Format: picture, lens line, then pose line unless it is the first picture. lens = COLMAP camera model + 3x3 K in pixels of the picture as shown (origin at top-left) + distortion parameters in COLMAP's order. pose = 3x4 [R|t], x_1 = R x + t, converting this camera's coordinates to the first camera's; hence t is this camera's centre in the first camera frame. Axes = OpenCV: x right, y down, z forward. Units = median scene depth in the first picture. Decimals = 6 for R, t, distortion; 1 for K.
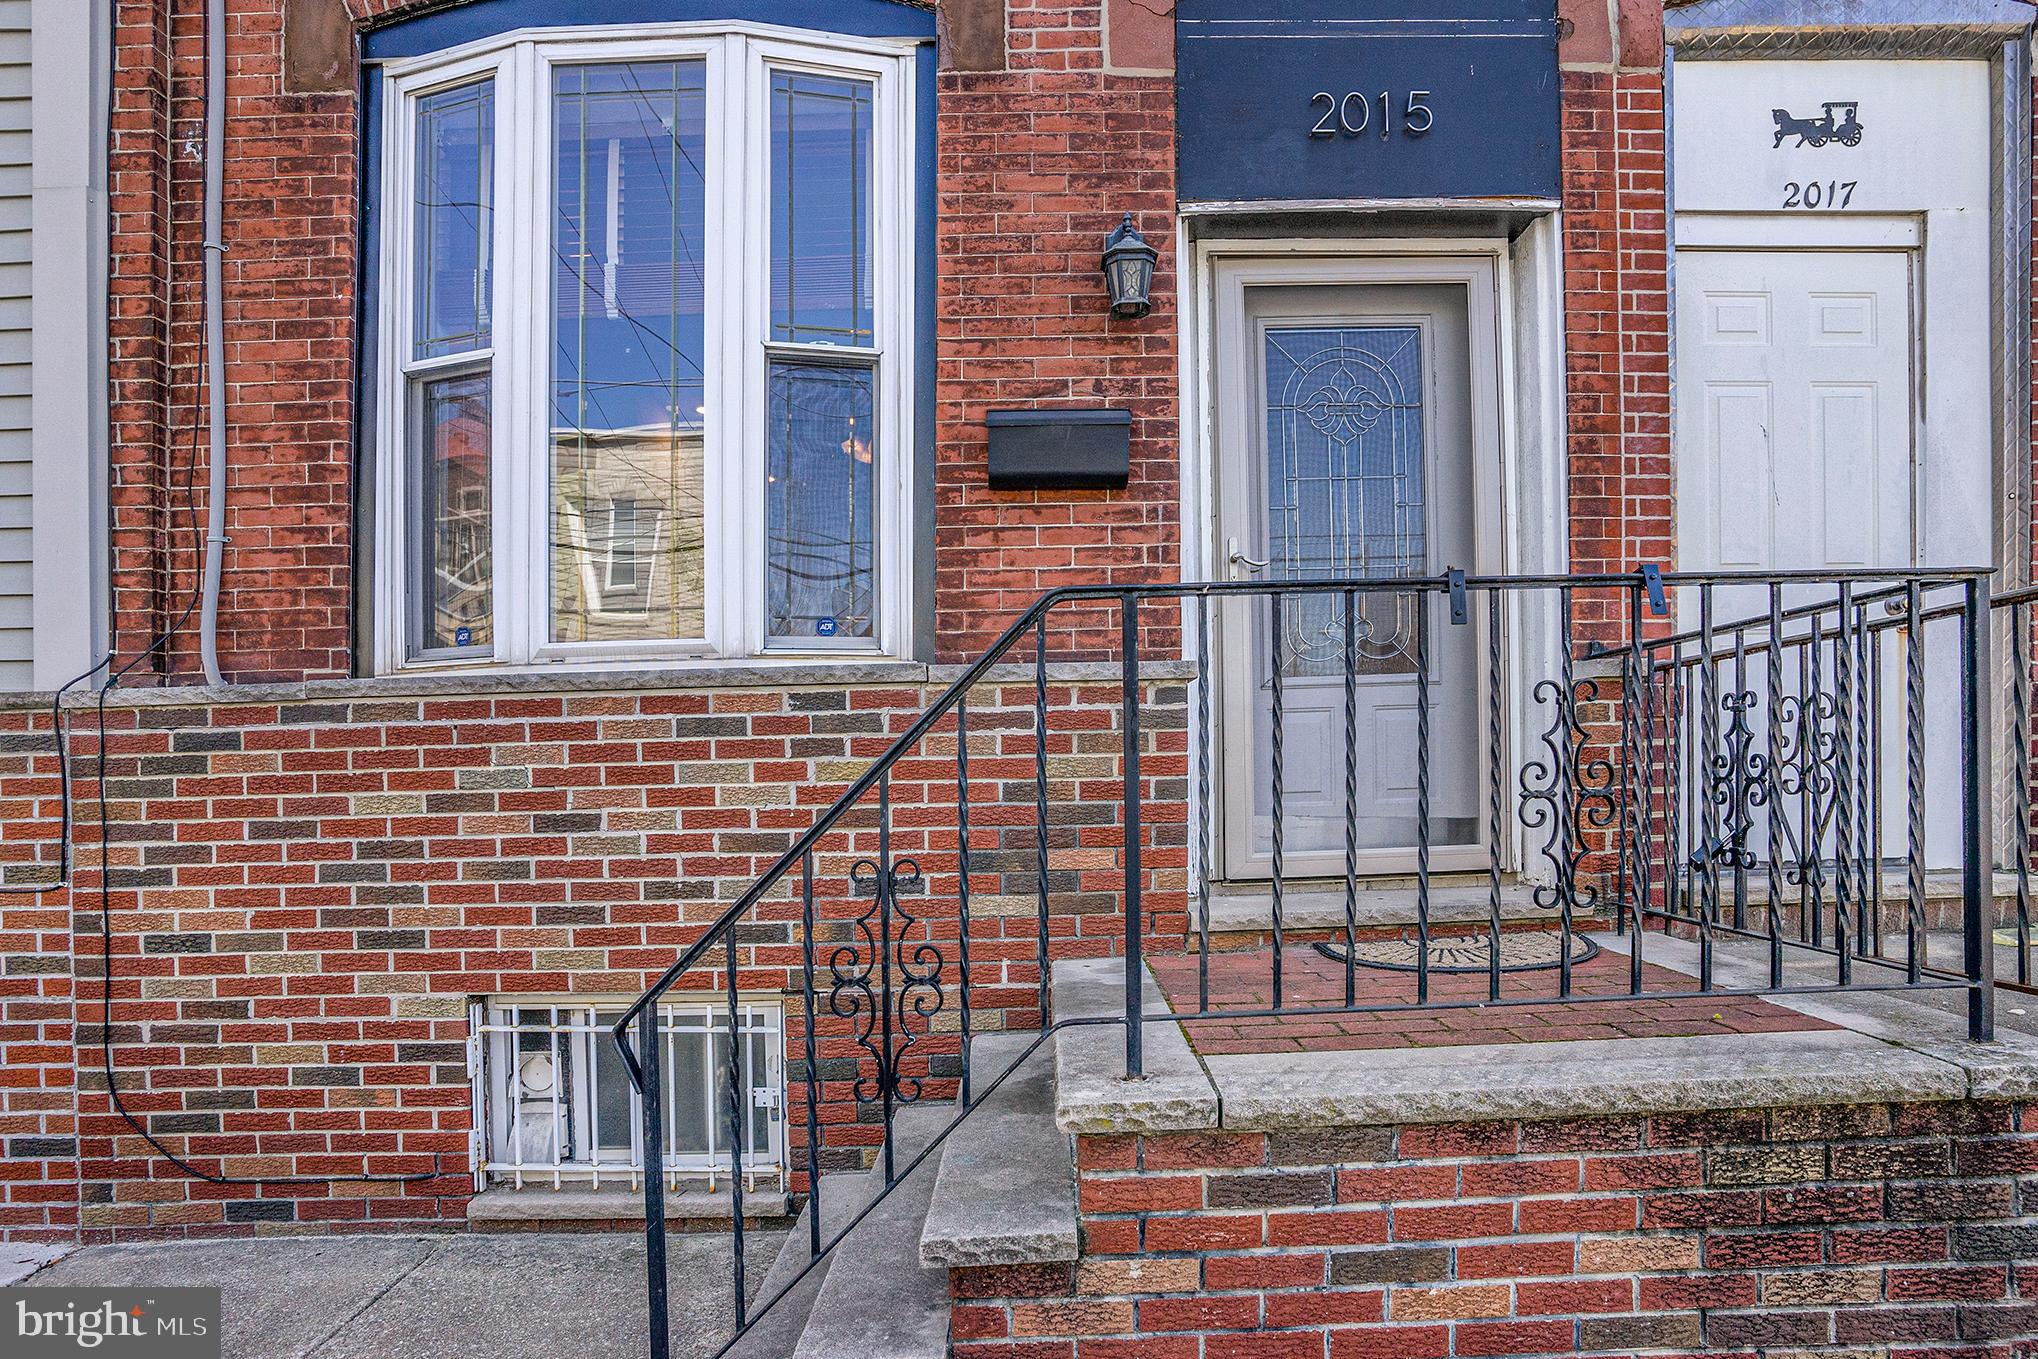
lens RADIAL K [[1002.6, 0, 1067.0], [0, 1002.6, 755.4], [0, 0, 1]] dist [-0.066413, 0.027079]
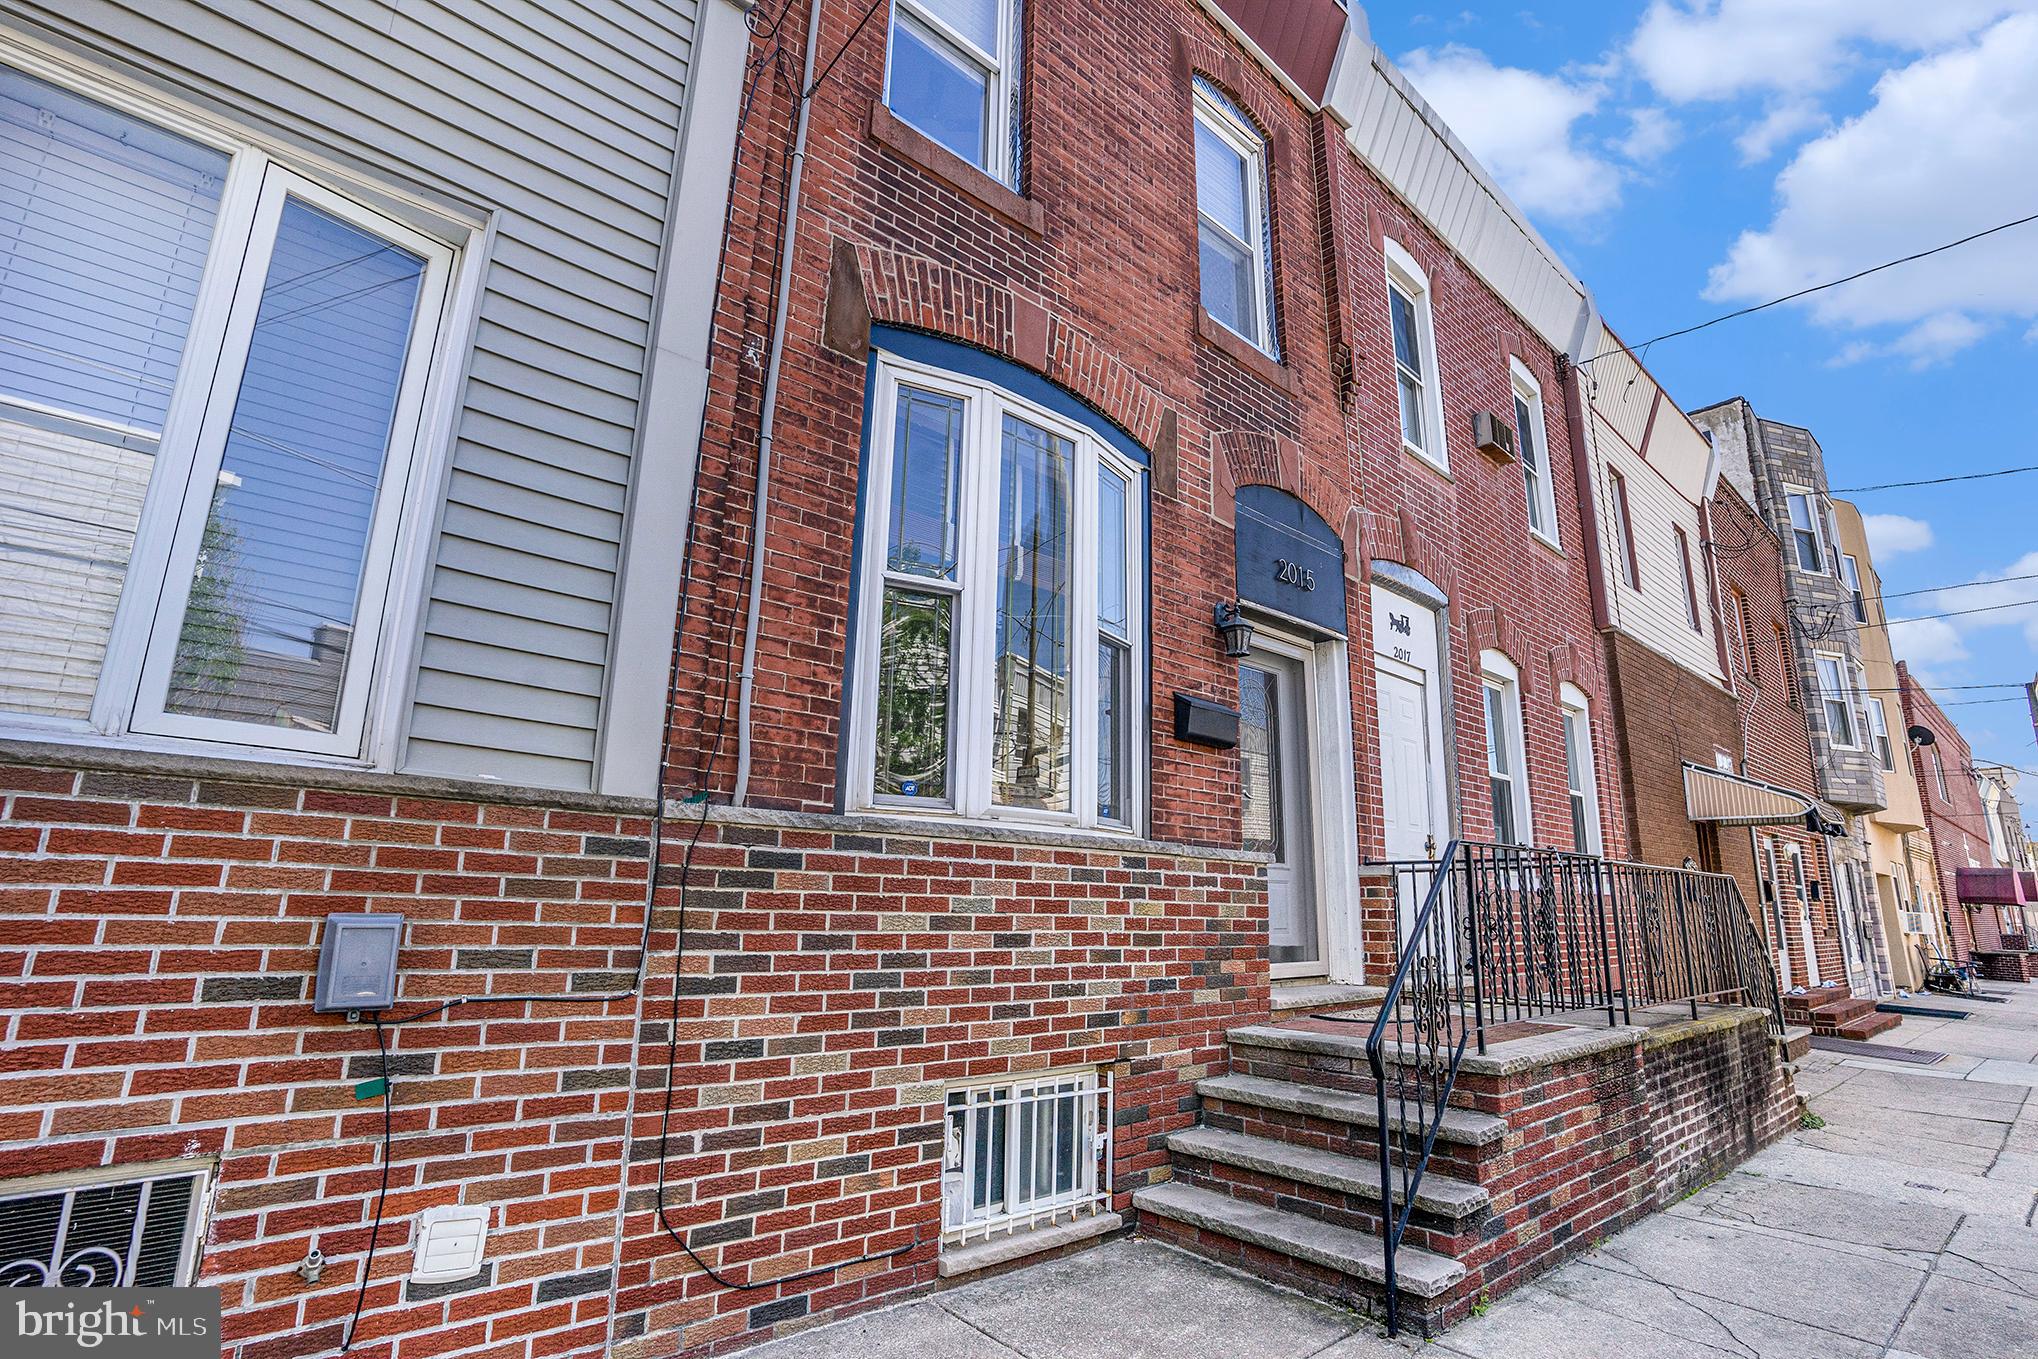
lens RADIAL K [[1026.7, 0, 1014.8], [0, 1026.7, 617.4], [0, 0, 1]] dist [-0.075745, 0.028519]
pose [[0.736782, 0.222046, 0.638630, -1.506129], [-0.045060, 0.958562, -0.281298, 0.036340], [-0.674628, 0.178479, 0.716256, -0.092682]]
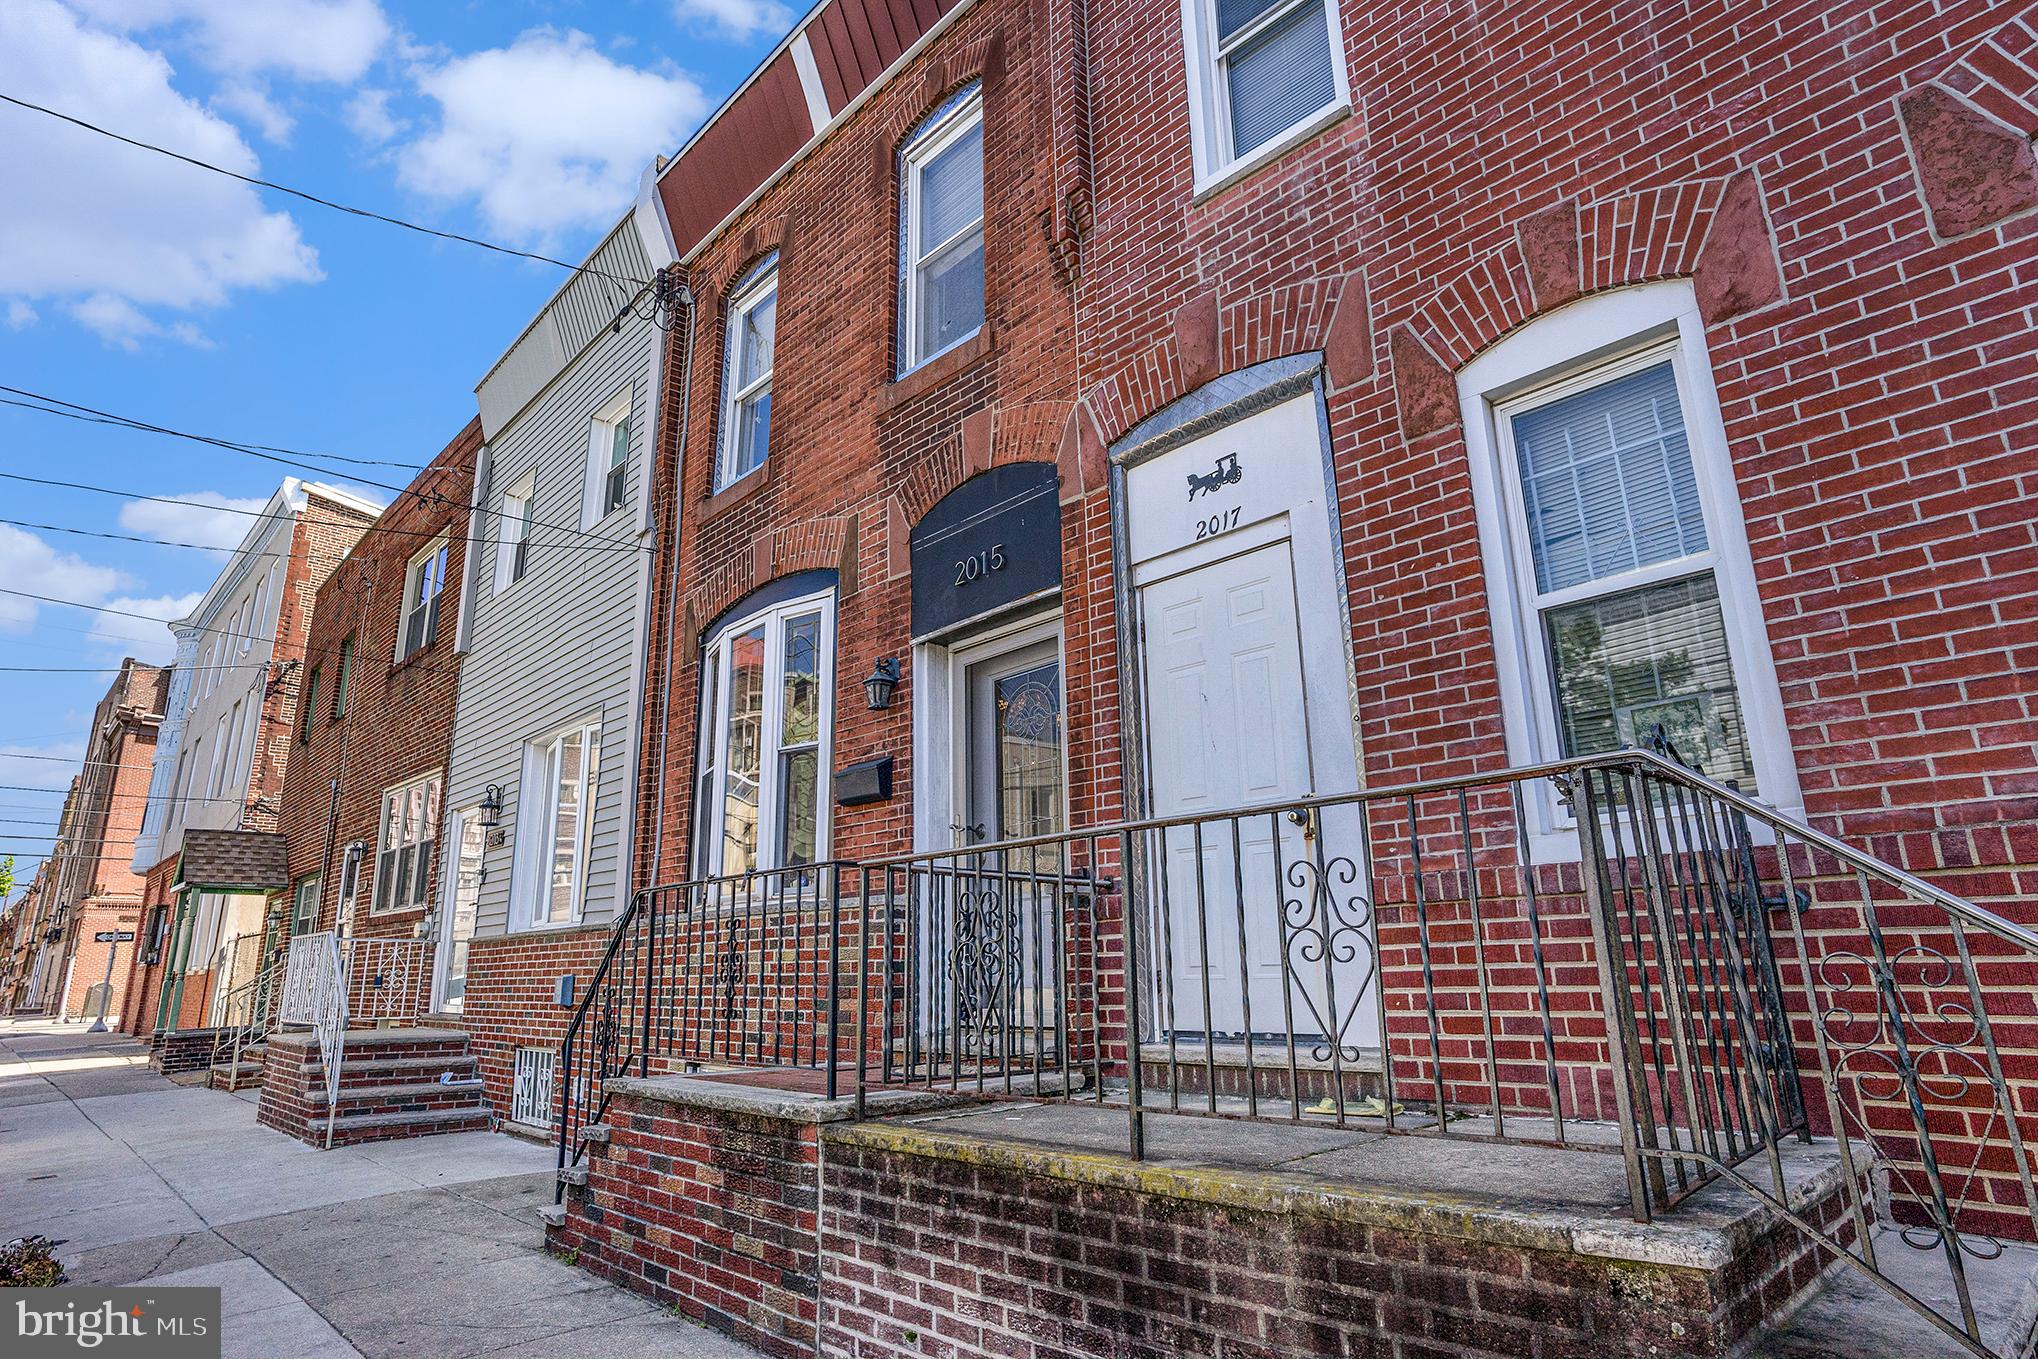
lens RADIAL K [[1049.2, 0, 1019.0], [0, 1049.2, 679.5], [0, 0, 1]] dist [-0.001606, -0.000113]
pose [[0.696881, -0.181116, -0.693941, 1.722221], [0.011759, 0.970343, -0.241447, -0.009853], [0.717091, 0.160099, 0.678343, -0.196732]]
